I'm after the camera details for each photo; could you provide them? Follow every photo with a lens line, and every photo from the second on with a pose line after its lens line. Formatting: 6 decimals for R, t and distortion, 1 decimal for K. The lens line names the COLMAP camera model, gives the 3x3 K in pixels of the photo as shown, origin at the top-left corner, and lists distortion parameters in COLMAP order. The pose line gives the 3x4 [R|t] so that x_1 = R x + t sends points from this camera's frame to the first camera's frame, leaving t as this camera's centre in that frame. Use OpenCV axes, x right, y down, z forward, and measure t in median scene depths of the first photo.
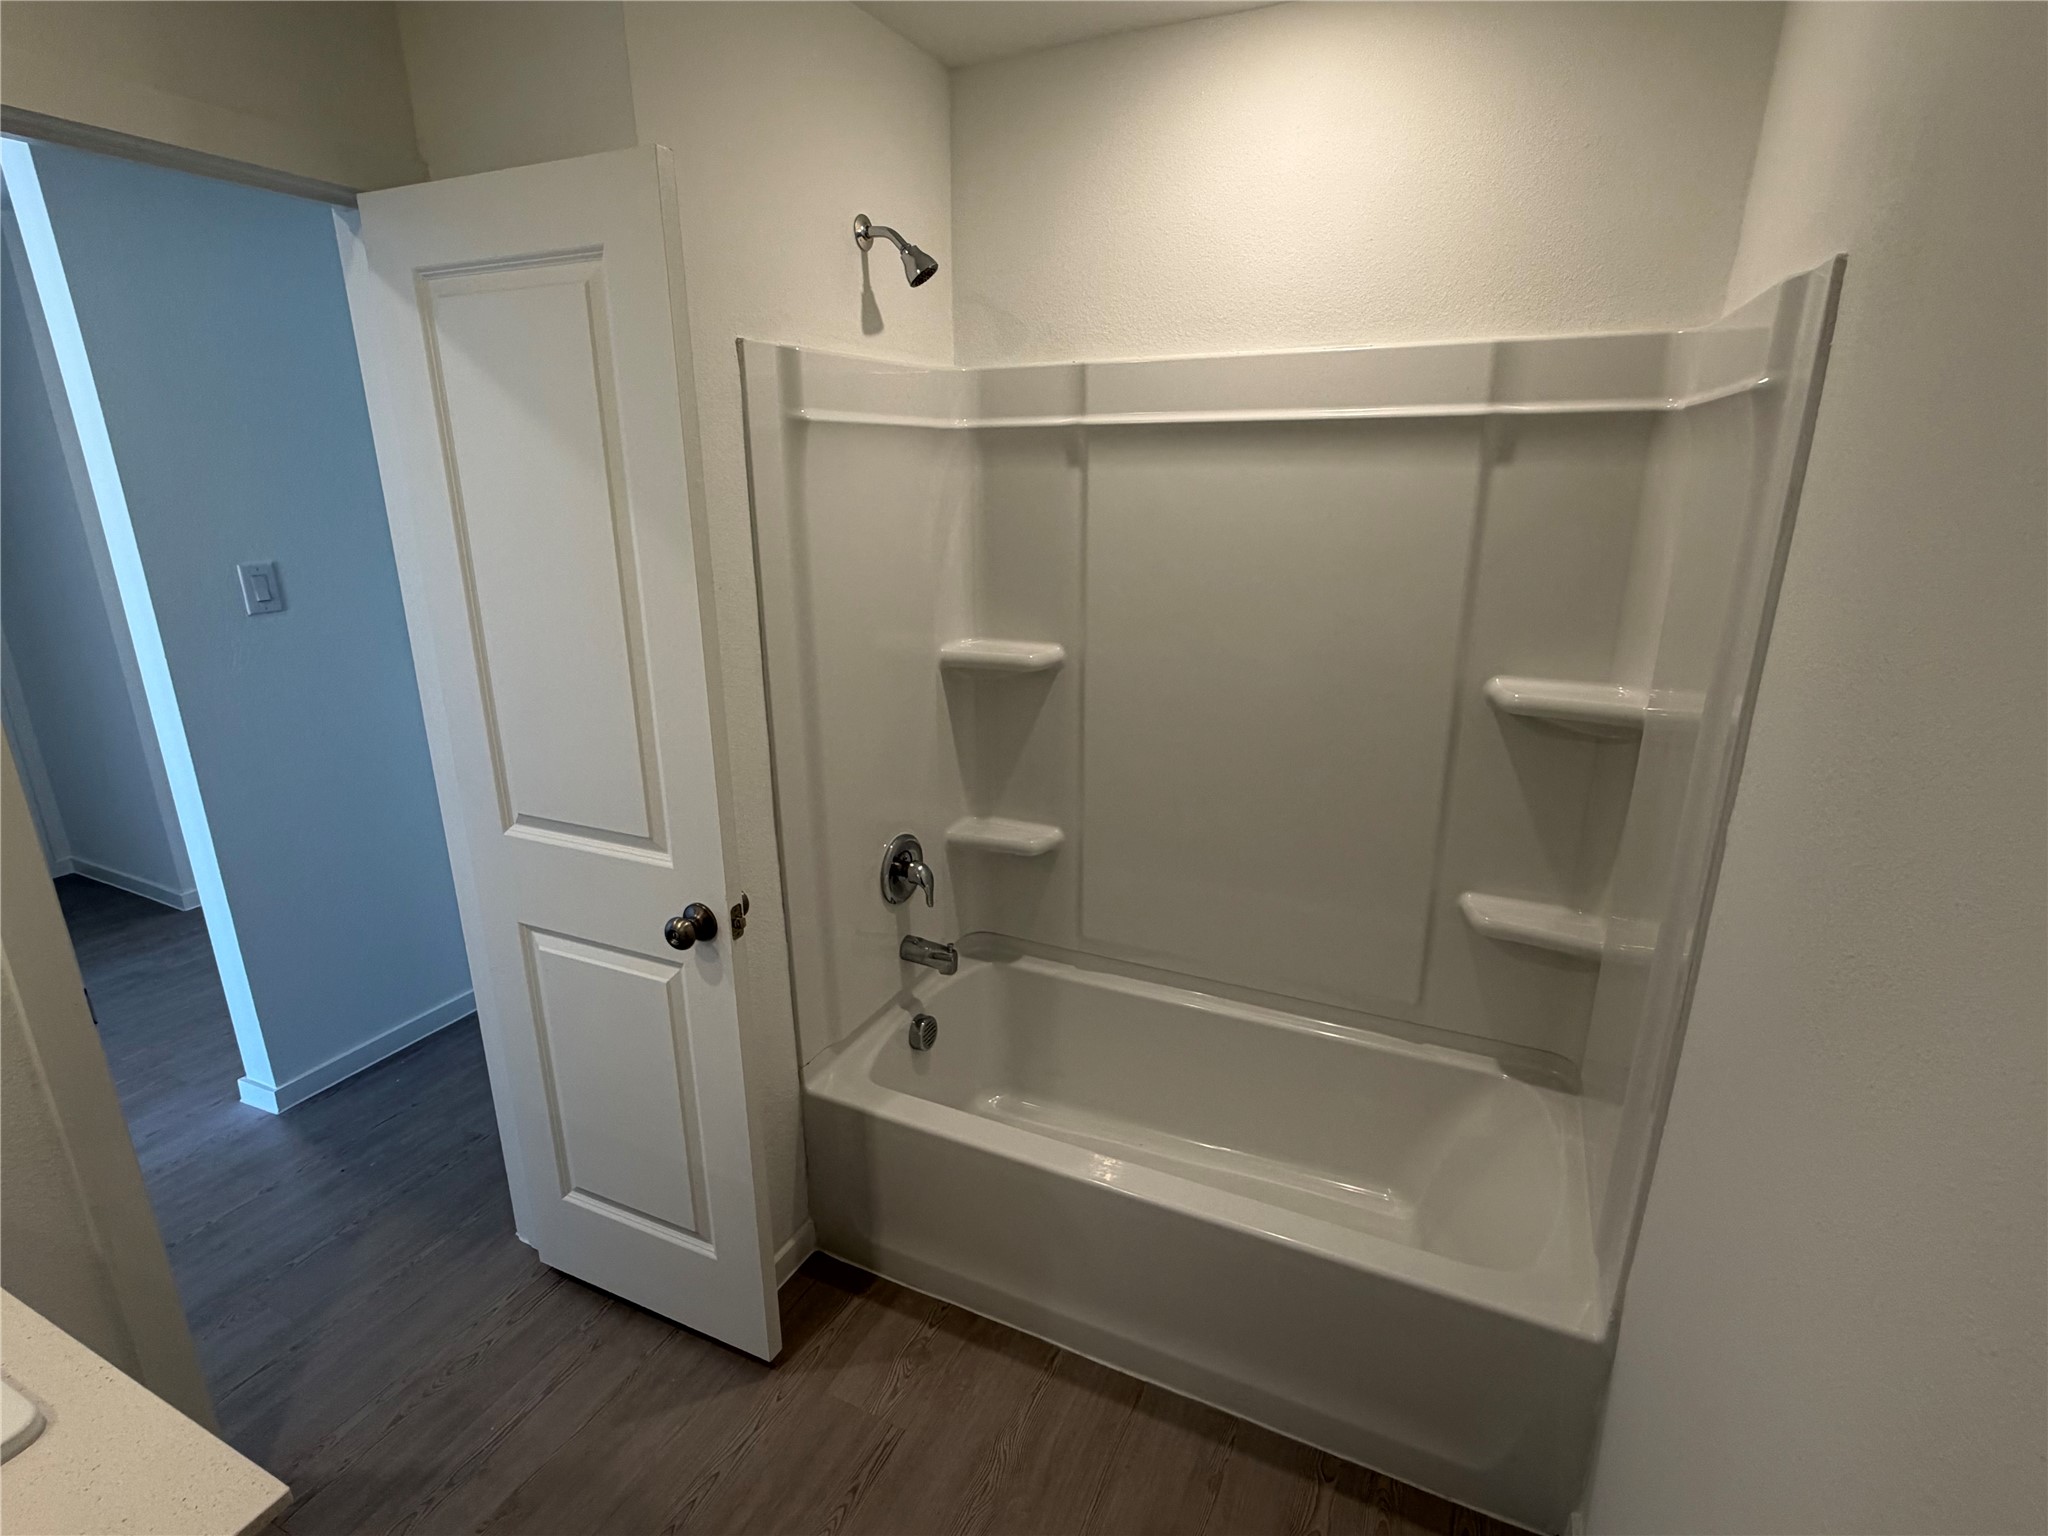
lens RADIAL K [[993.2, 0, 1017.8], [0, 993.2, 773.7], [0, 0, 1]] dist [0.020738, 0.000236]
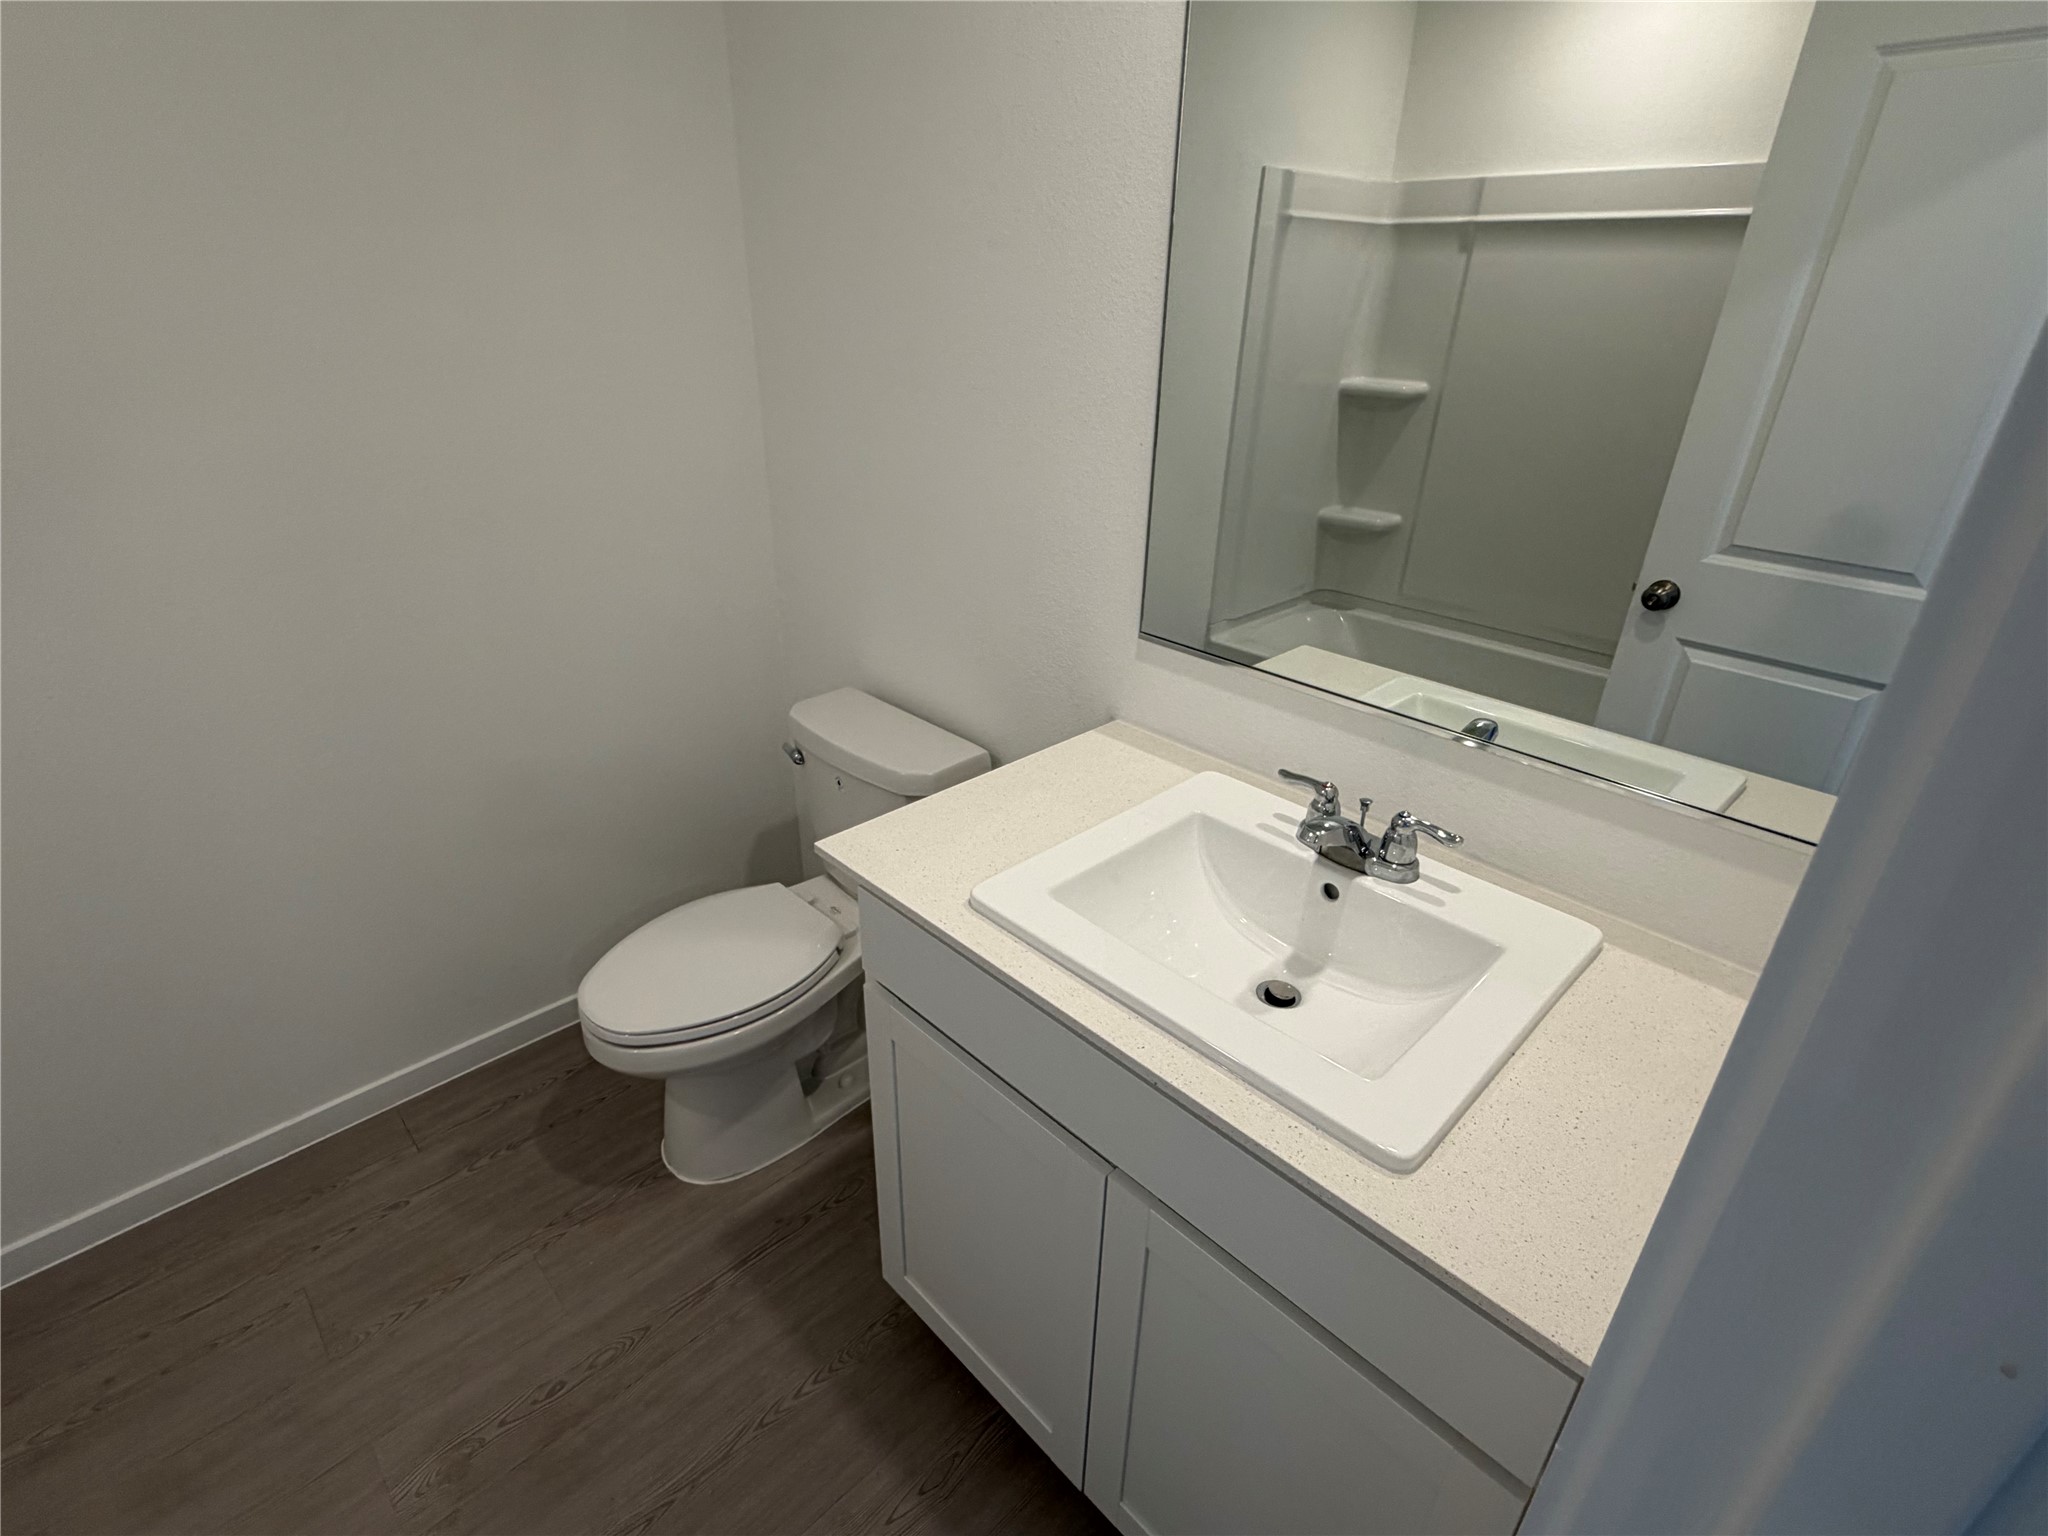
lens RADIAL K [[993.2, 0, 1017.8], [0, 993.2, 773.7], [0, 0, 1]] dist [0.020738, 0.000236]
pose [[0.932996, 0.186522, -0.307779, 0.045099], [-0.132371, 0.973117, 0.188469, 0.257980], [0.334659, -0.135100, 0.932605, -0.731711]]
